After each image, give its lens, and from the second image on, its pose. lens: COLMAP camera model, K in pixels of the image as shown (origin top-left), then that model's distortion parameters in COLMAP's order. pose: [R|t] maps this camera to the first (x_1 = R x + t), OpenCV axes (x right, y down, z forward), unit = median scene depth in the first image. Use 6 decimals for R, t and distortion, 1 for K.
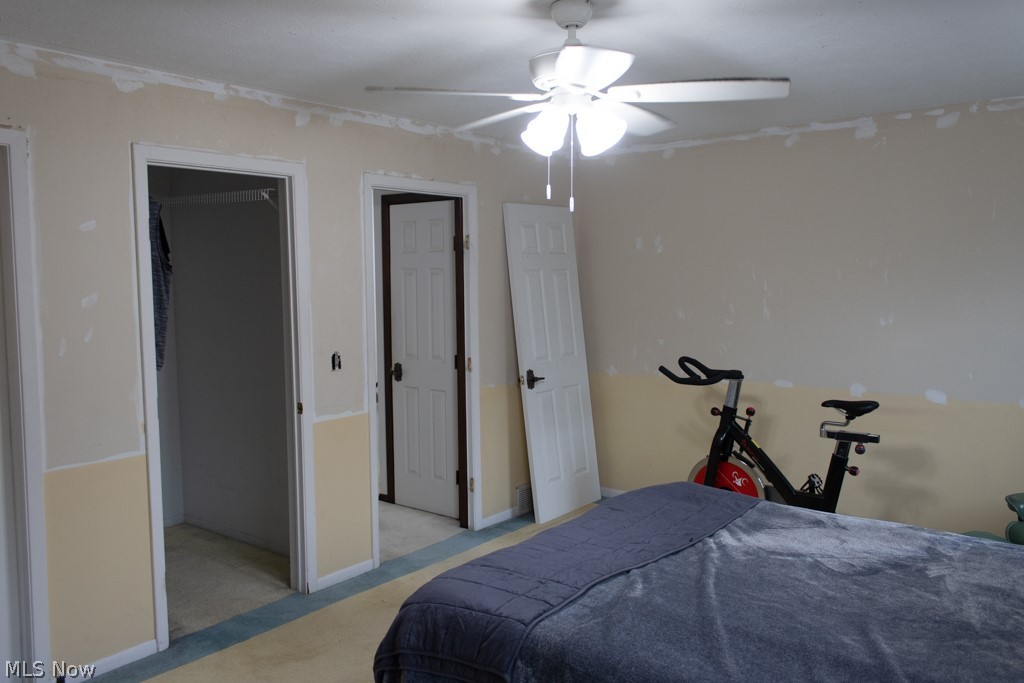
lens RADIAL K [[827.8, 0, 511.9], [0, 827.8, 338.2], [0, 0, 1]] dist [0.026988, -0.000370]
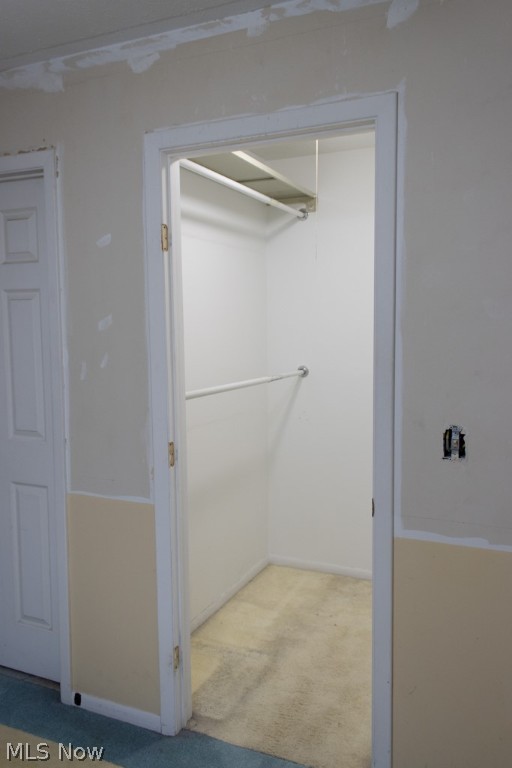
lens RADIAL K [[620.8, 0, 256.1], [0, 620.8, 380.2], [0, 0, 1]] dist [0.026988, -0.000370]
pose [[0.235298, 0.092588, -0.967503, 0.200817], [-0.070517, 0.994455, 0.078018, -0.047982], [0.969362, 0.049868, 0.240522, 1.002161]]
